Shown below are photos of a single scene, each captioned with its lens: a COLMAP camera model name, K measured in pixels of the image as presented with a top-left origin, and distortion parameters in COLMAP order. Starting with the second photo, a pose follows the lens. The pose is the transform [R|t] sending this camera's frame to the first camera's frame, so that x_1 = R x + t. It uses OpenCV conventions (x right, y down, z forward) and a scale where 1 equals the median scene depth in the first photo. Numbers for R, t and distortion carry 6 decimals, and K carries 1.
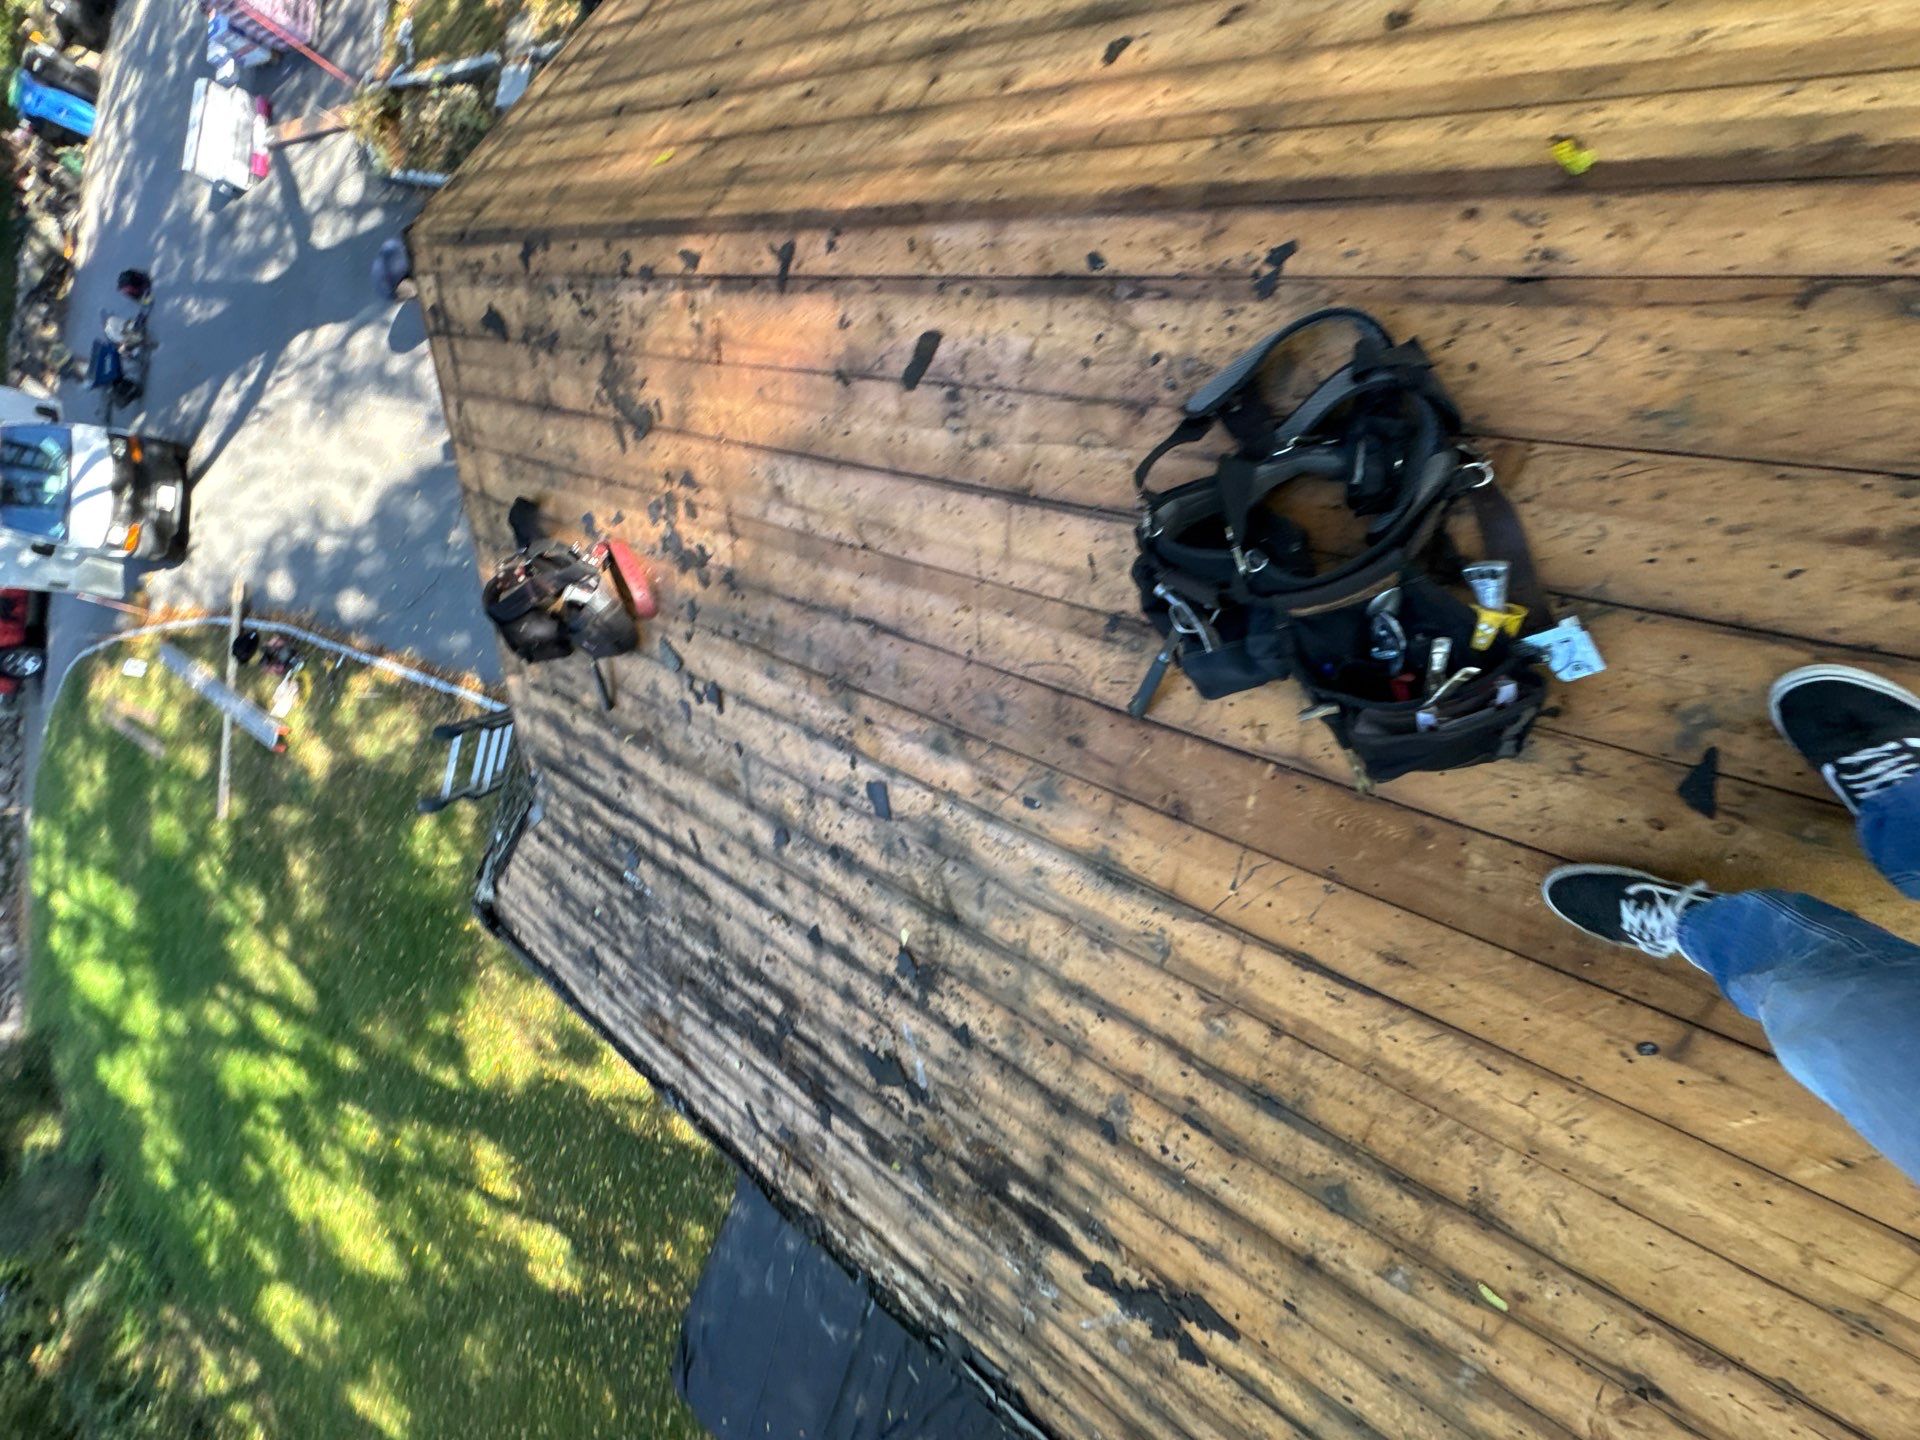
lens RADIAL K [[767.3, 0, 960.0], [0, 767.3, 720.0], [0, 0, 1]] dist [-0.002908, 0.000384]
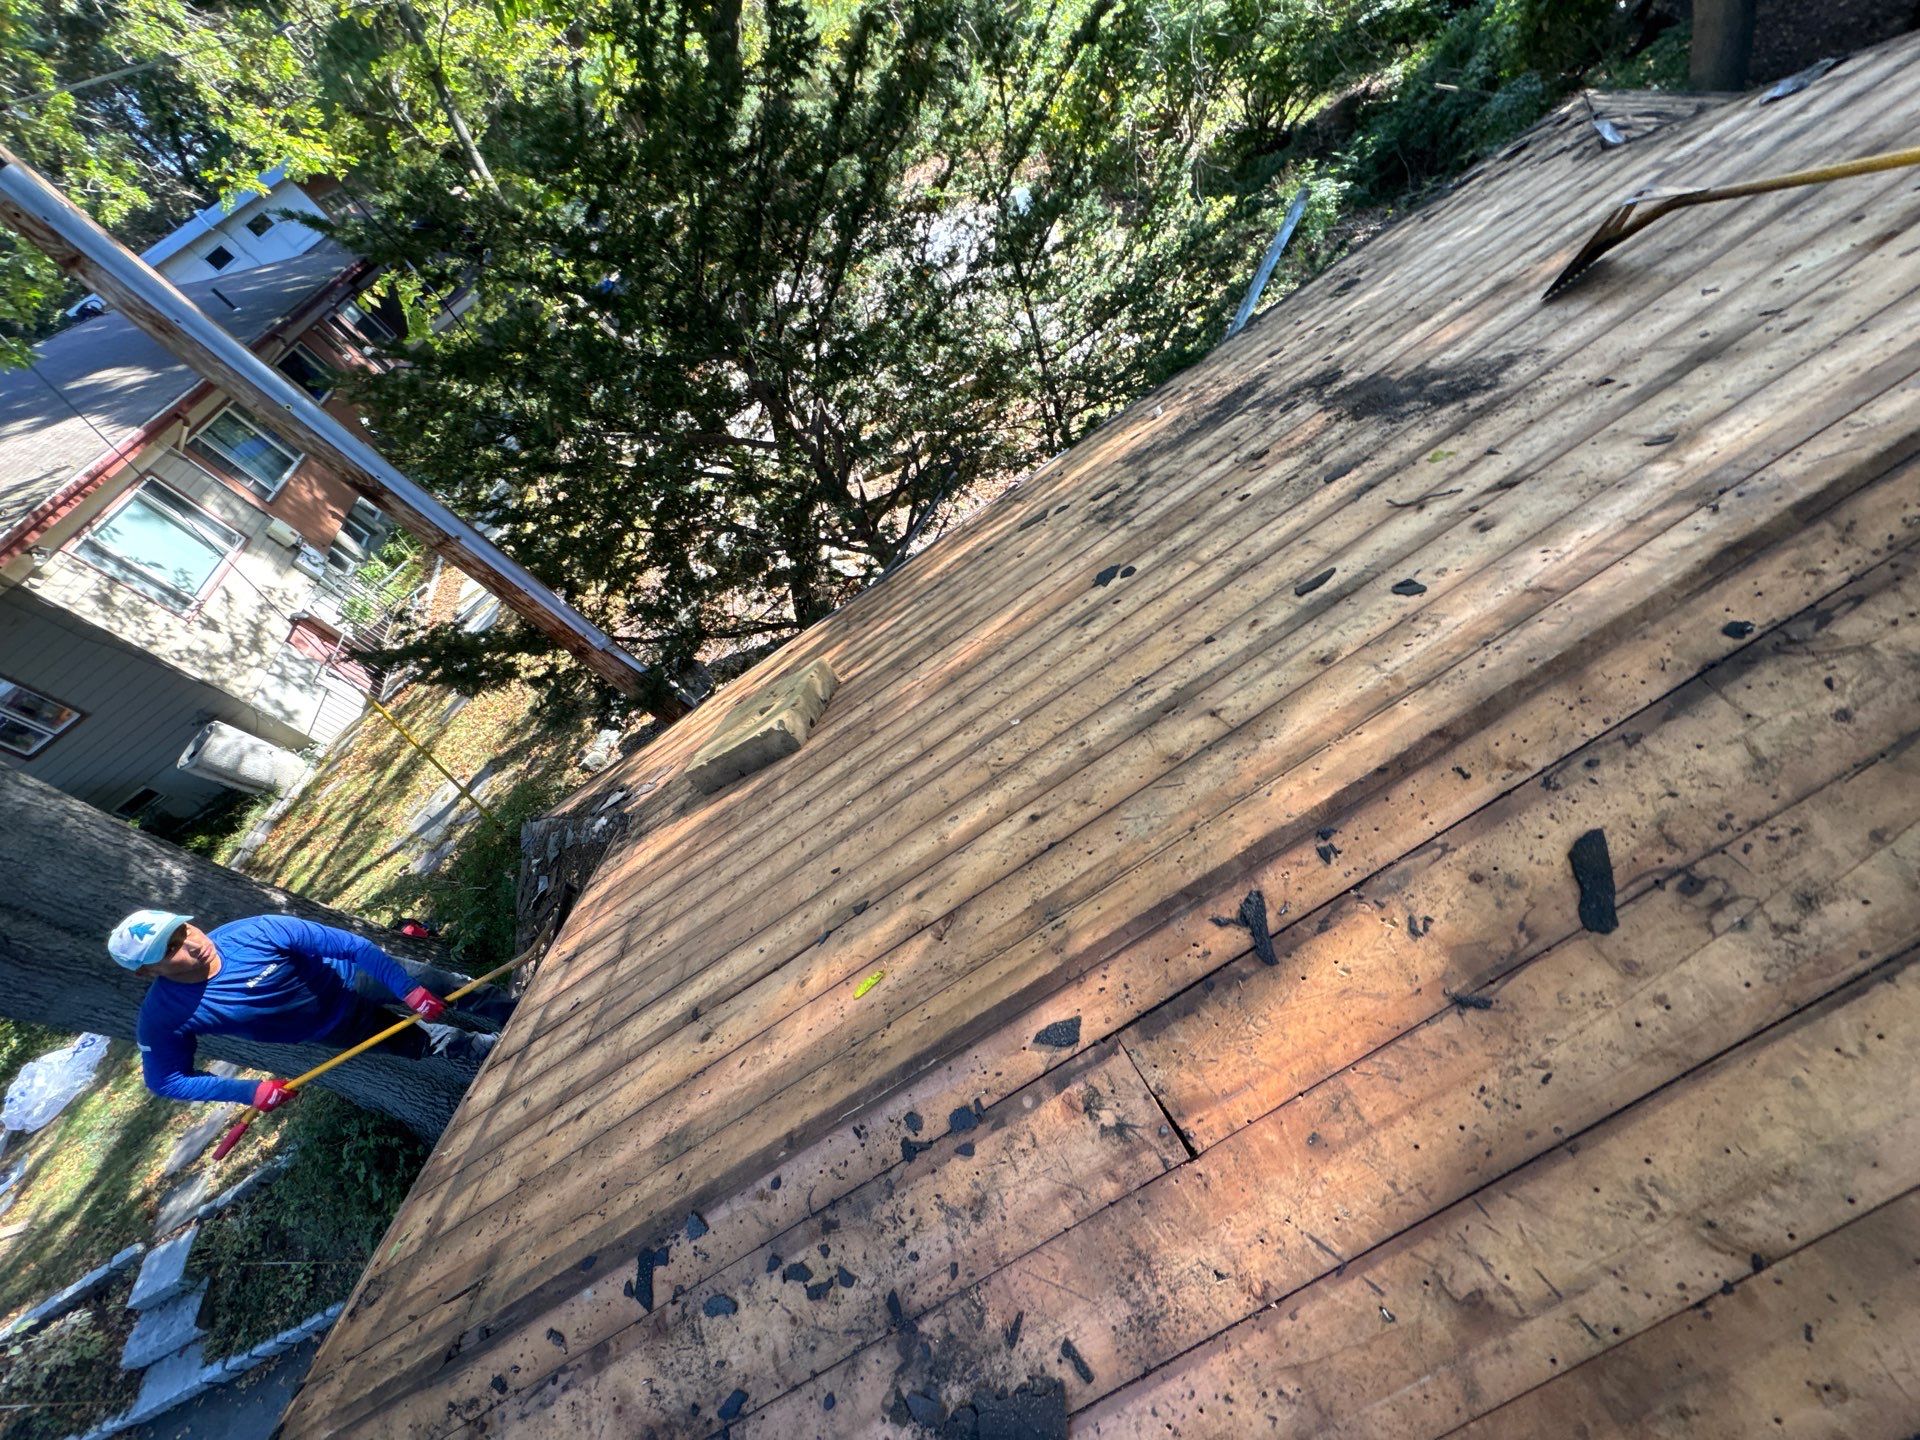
lens RADIAL K [[767.3, 0, 960.0], [0, 767.3, 720.0], [0, 0, 1]] dist [-0.002908, 0.000384]
pose [[0.804246, -0.309841, 0.507137, -0.713572], [0.594053, 0.443550, -0.671091, -0.377046], [-0.017009, 0.840989, 0.540785, 0.490240]]
